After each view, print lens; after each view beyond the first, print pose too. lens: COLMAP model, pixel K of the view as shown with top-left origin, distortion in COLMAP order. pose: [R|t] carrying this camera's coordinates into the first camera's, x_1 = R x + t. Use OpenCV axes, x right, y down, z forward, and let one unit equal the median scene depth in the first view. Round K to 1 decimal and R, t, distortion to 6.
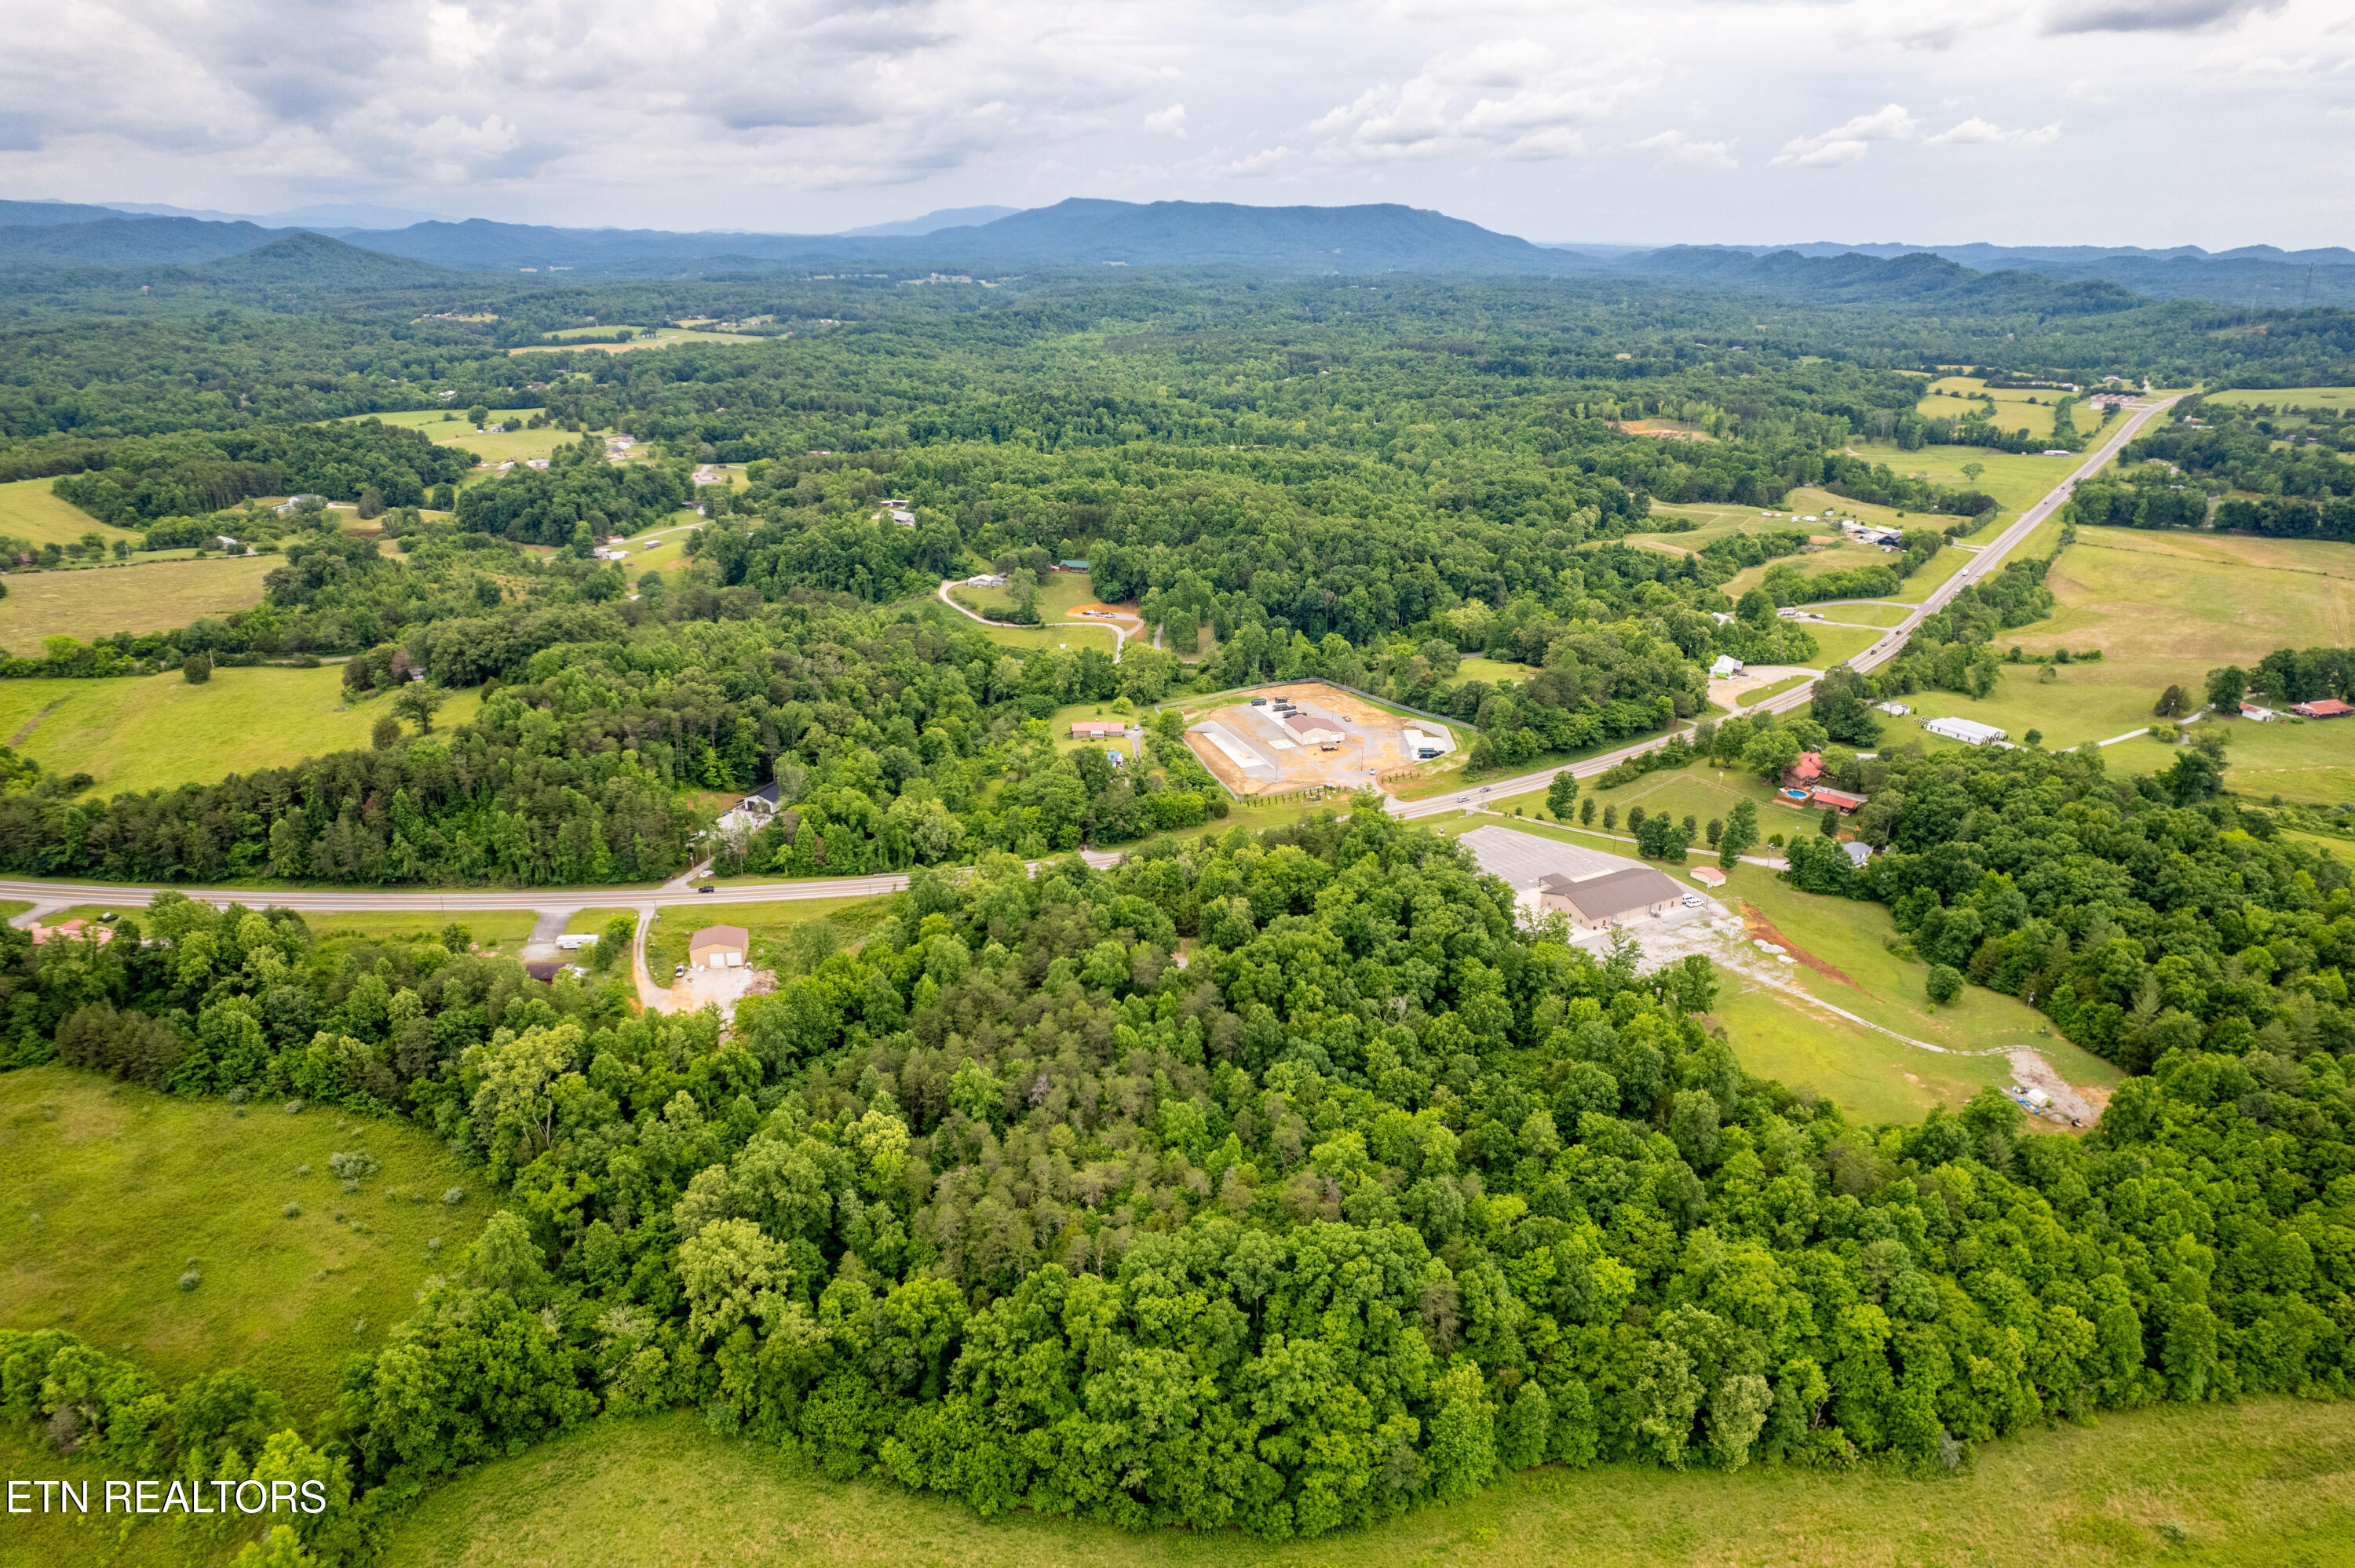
lens RADIAL K [[1508.5, 0, 1179.4], [0, 1508.5, 783.5], [0, 0, 1]] dist [-0.078271, 0.068585]
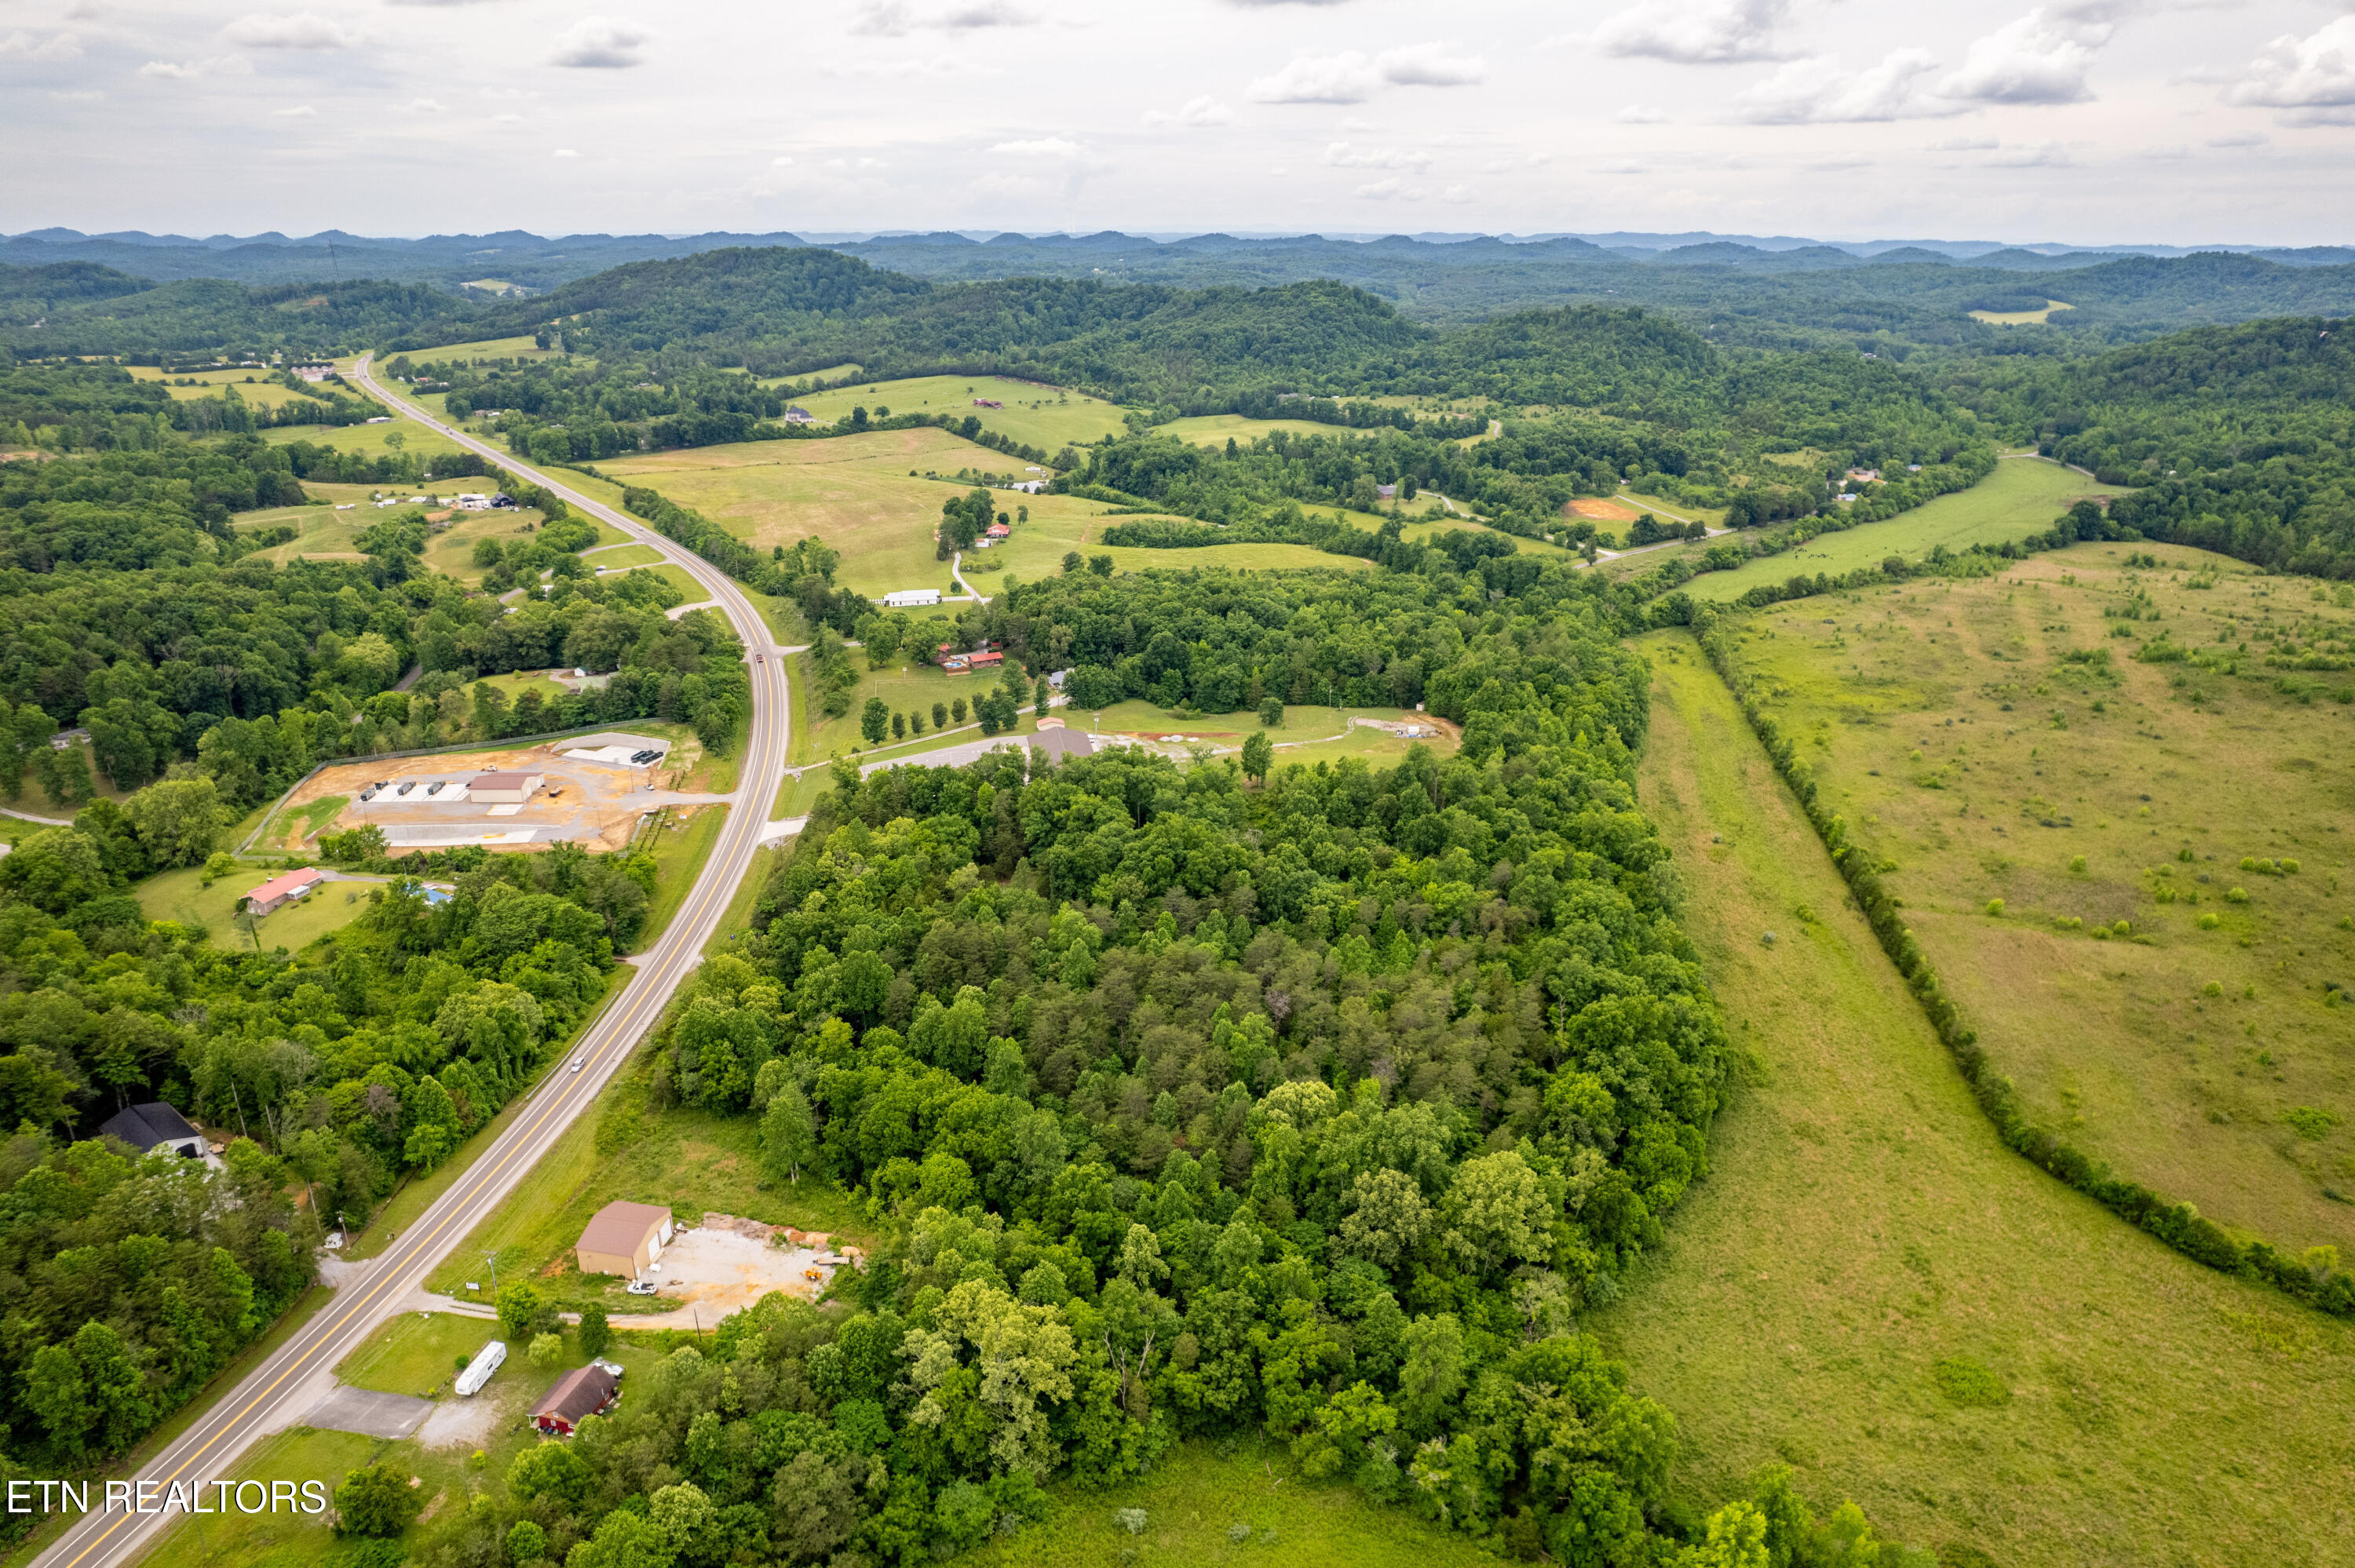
lens RADIAL K [[1508.5, 0, 1177.2], [0, 1508.5, 787.4], [0, 0, 1]] dist [-0.078271, 0.068585]
pose [[0.319021, -0.337761, 0.885519, -0.404669], [0.328009, 0.915947, 0.231197, -0.079615], [-0.889177, 0.216701, 0.402995, 0.255197]]
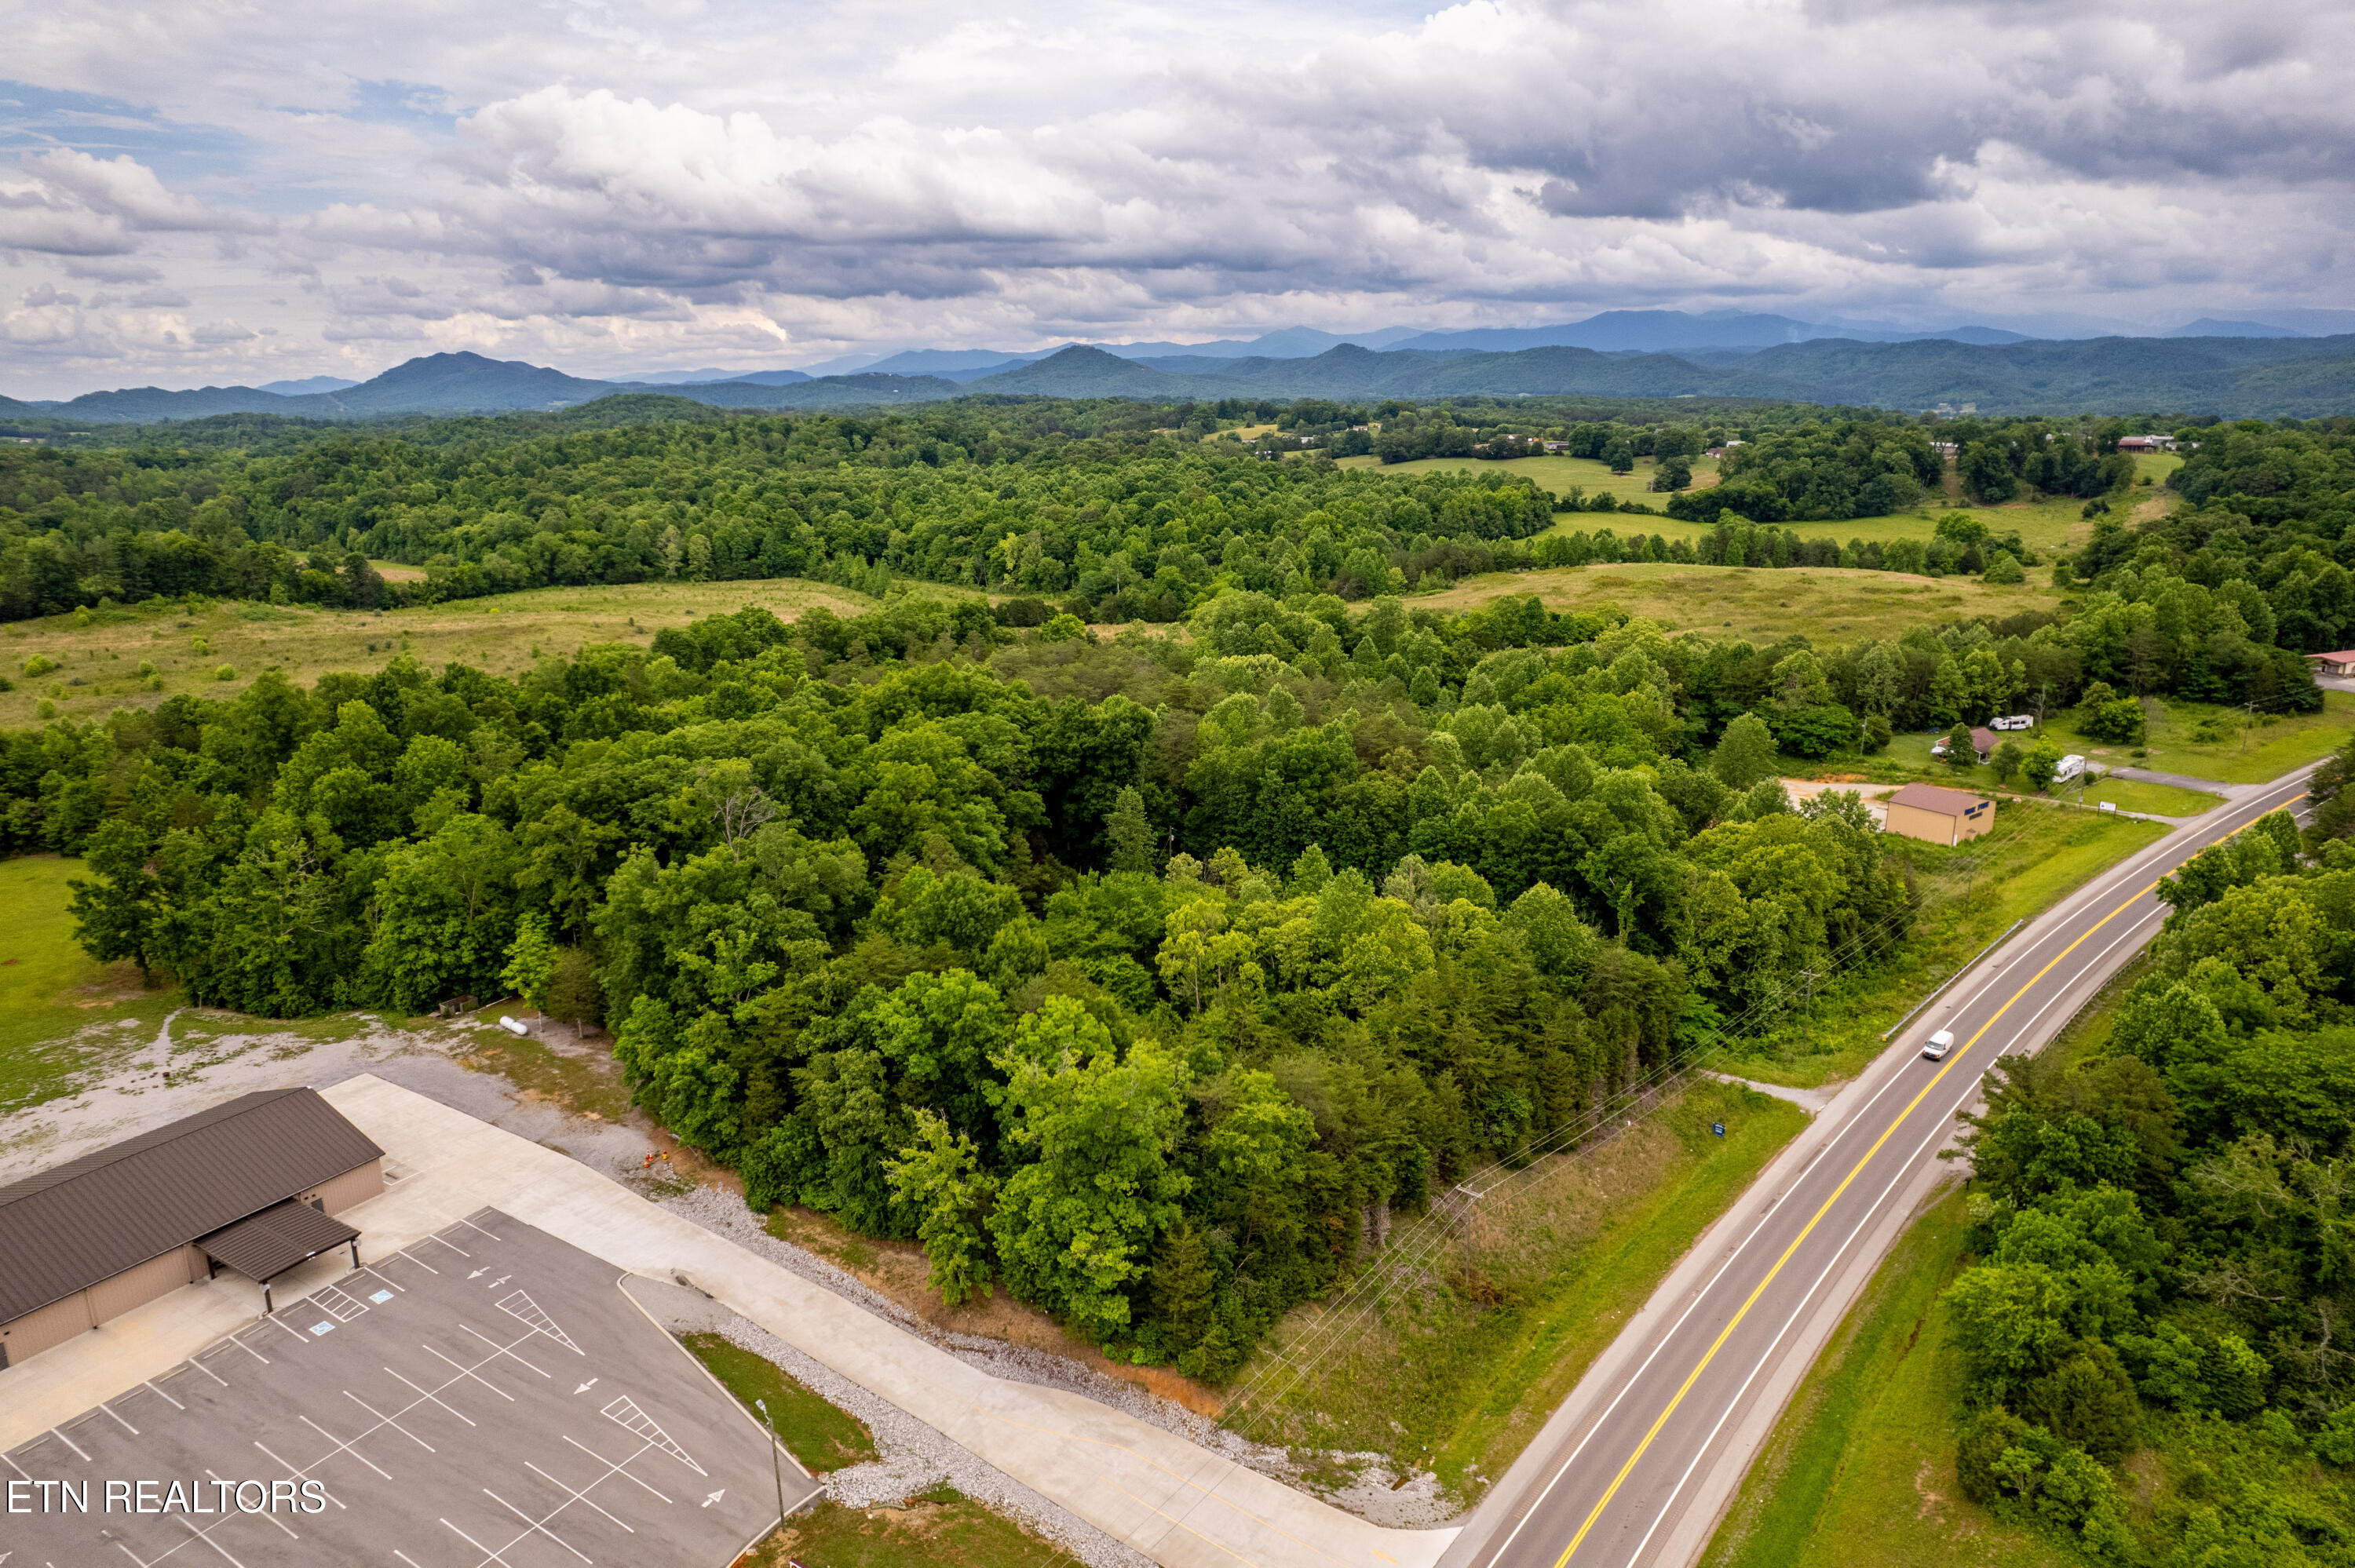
lens RADIAL K [[1508.5, 0, 1175.0], [0, 1508.5, 779.8], [0, 0, 1]] dist [-0.078271, 0.068585]
pose [[-0.871908, 0.127758, -0.472710, 0.130215], [-0.167882, 0.828861, 0.533671, -0.091137], [0.459992, 0.544671, -0.701243, 0.686983]]
